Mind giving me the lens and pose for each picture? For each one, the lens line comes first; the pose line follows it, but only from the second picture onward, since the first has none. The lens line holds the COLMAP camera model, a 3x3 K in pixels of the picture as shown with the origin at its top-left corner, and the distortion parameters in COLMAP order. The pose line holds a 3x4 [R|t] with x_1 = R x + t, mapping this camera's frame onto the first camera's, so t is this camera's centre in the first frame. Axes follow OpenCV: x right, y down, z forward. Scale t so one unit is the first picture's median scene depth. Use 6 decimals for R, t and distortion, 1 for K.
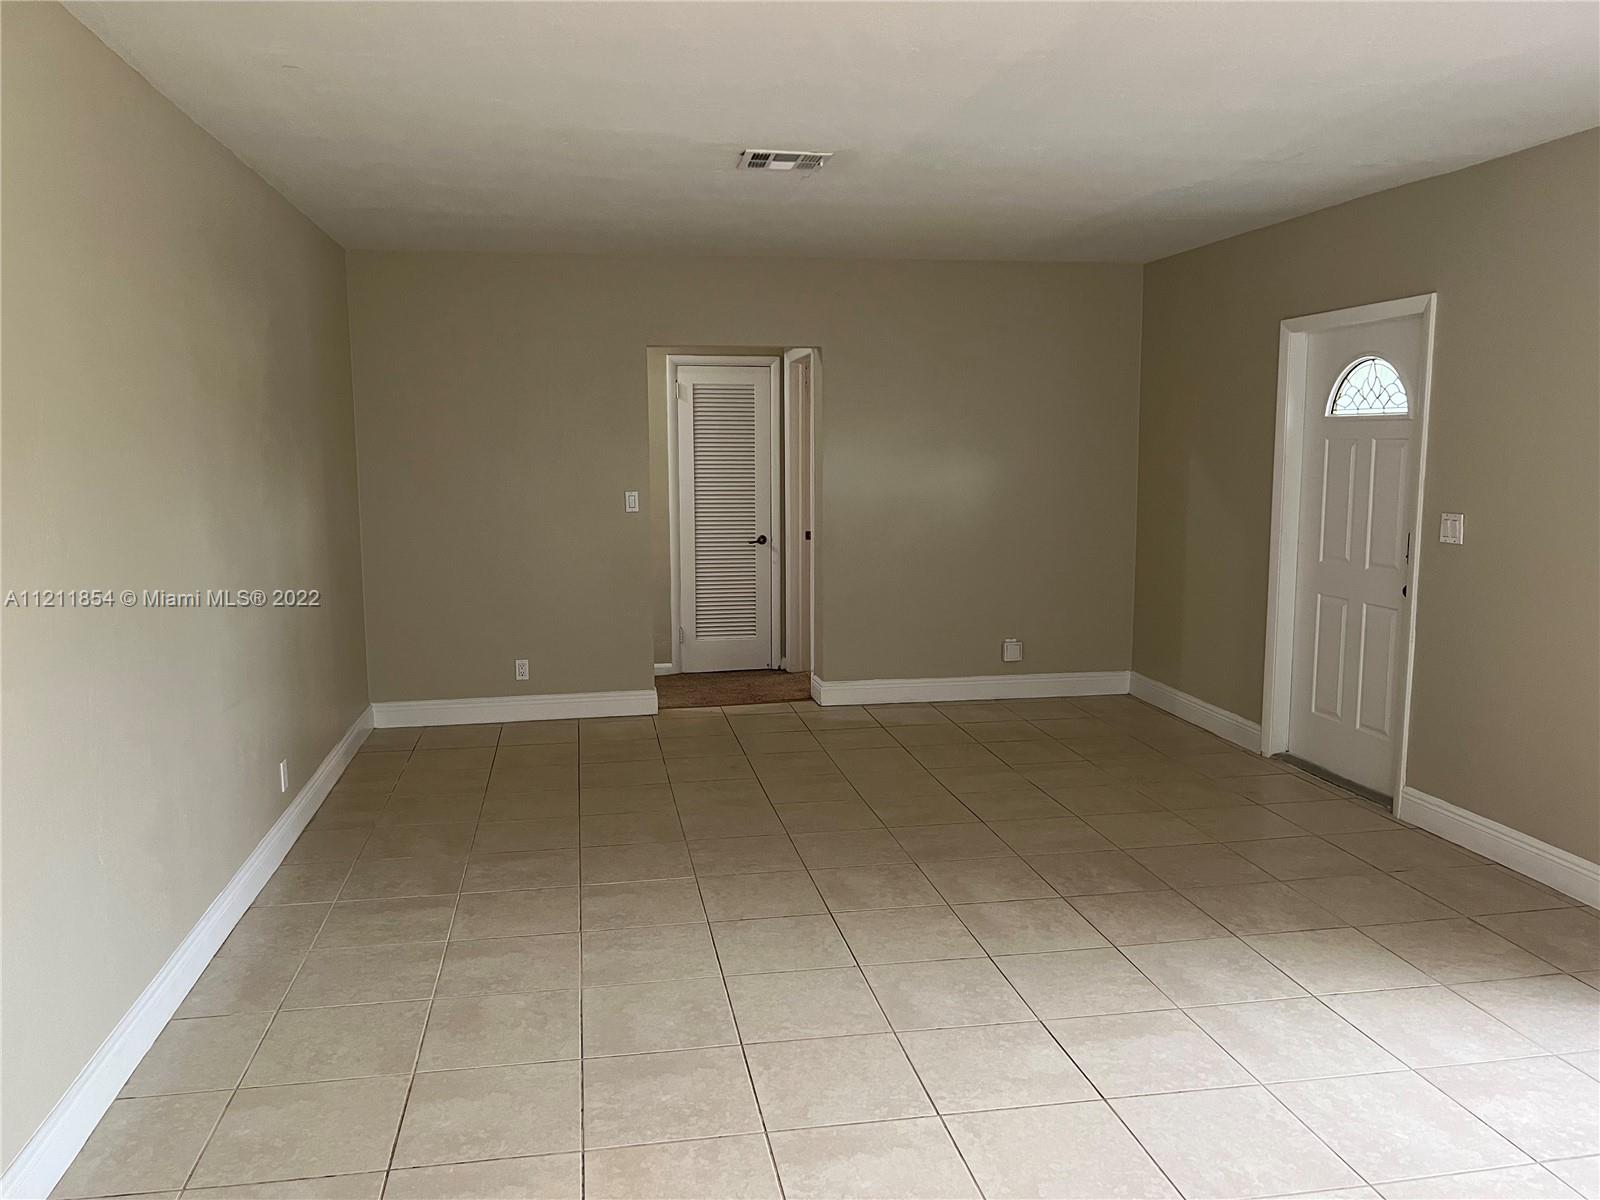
lens RADIAL K [[1197.7, 0, 798.0], [0, 1197.7, 609.2], [0, 0, 1]] dist [0.053994, -0.058592]
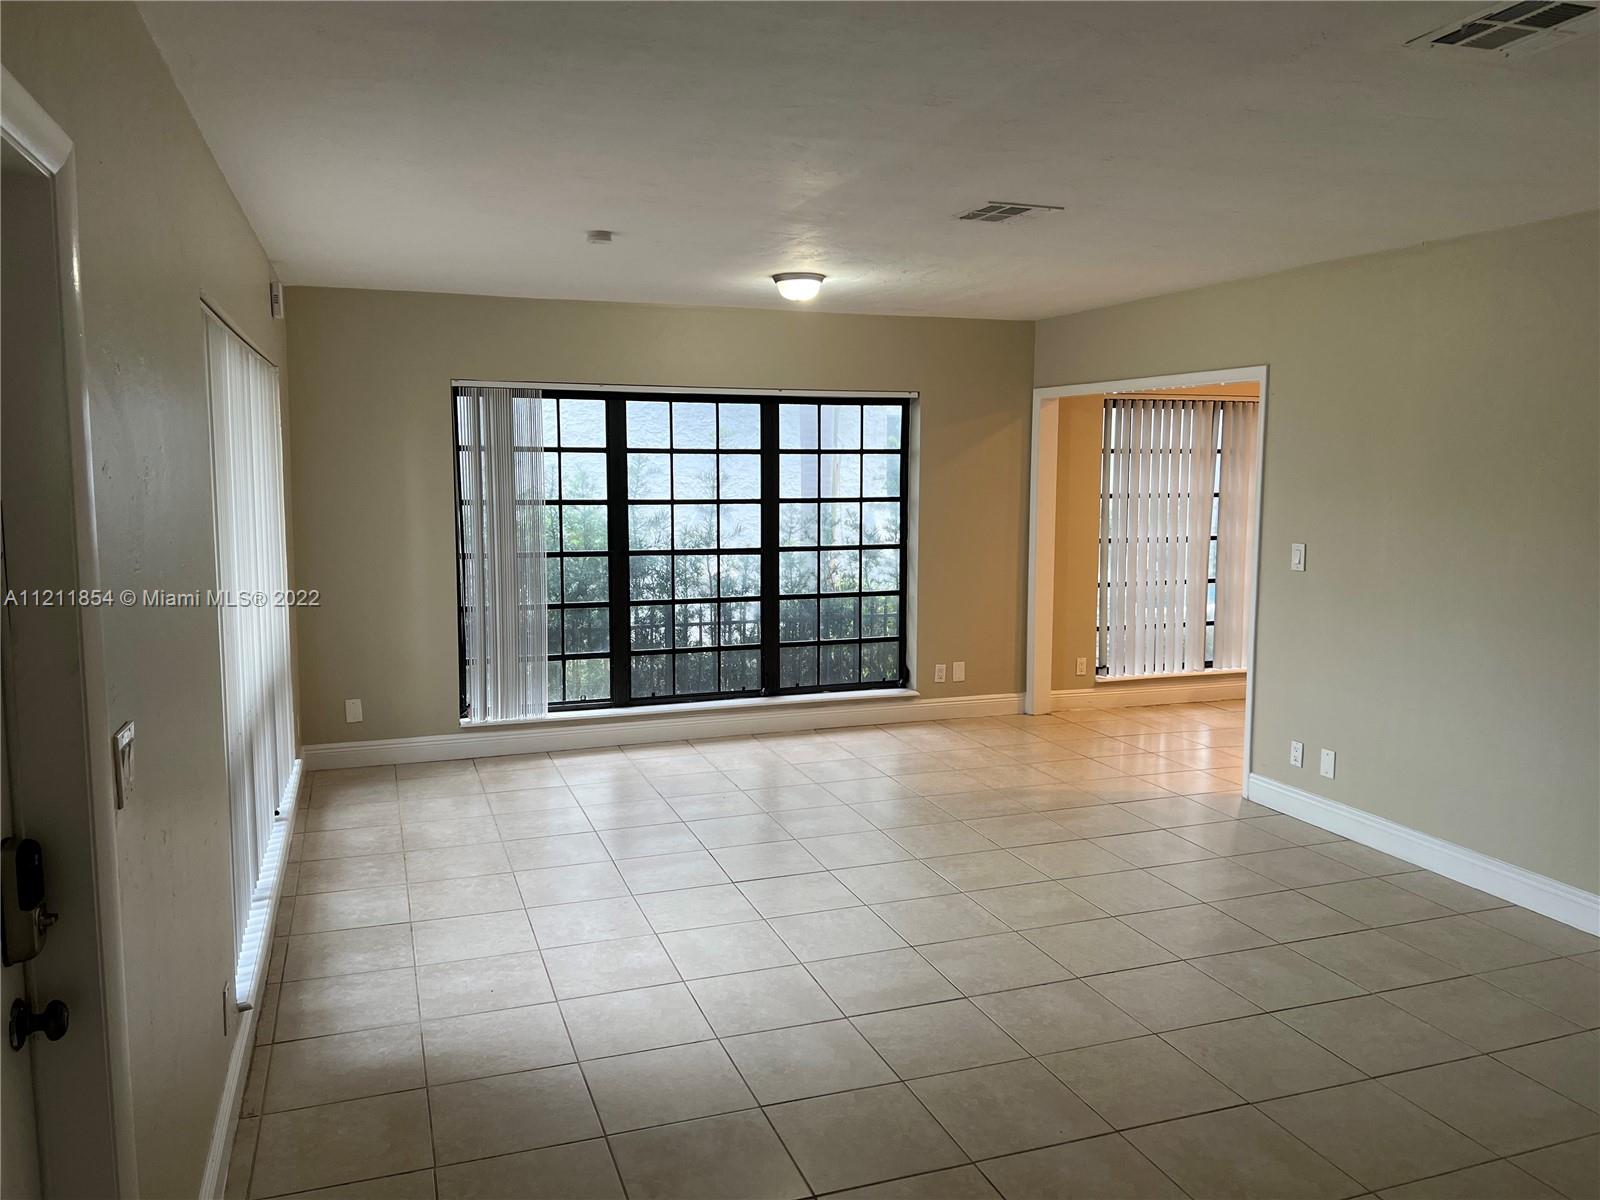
lens RADIAL K [[1197.7, 0, 796.1], [0, 1197.7, 596.7], [0, 0, 1]] dist [0.053994, -0.058592]
pose [[-0.987372, 0.018475, -0.157335, 0.377426], [-0.021880, 0.967754, 0.250943, -0.225494], [0.156898, 0.251217, -0.955130, 1.392773]]
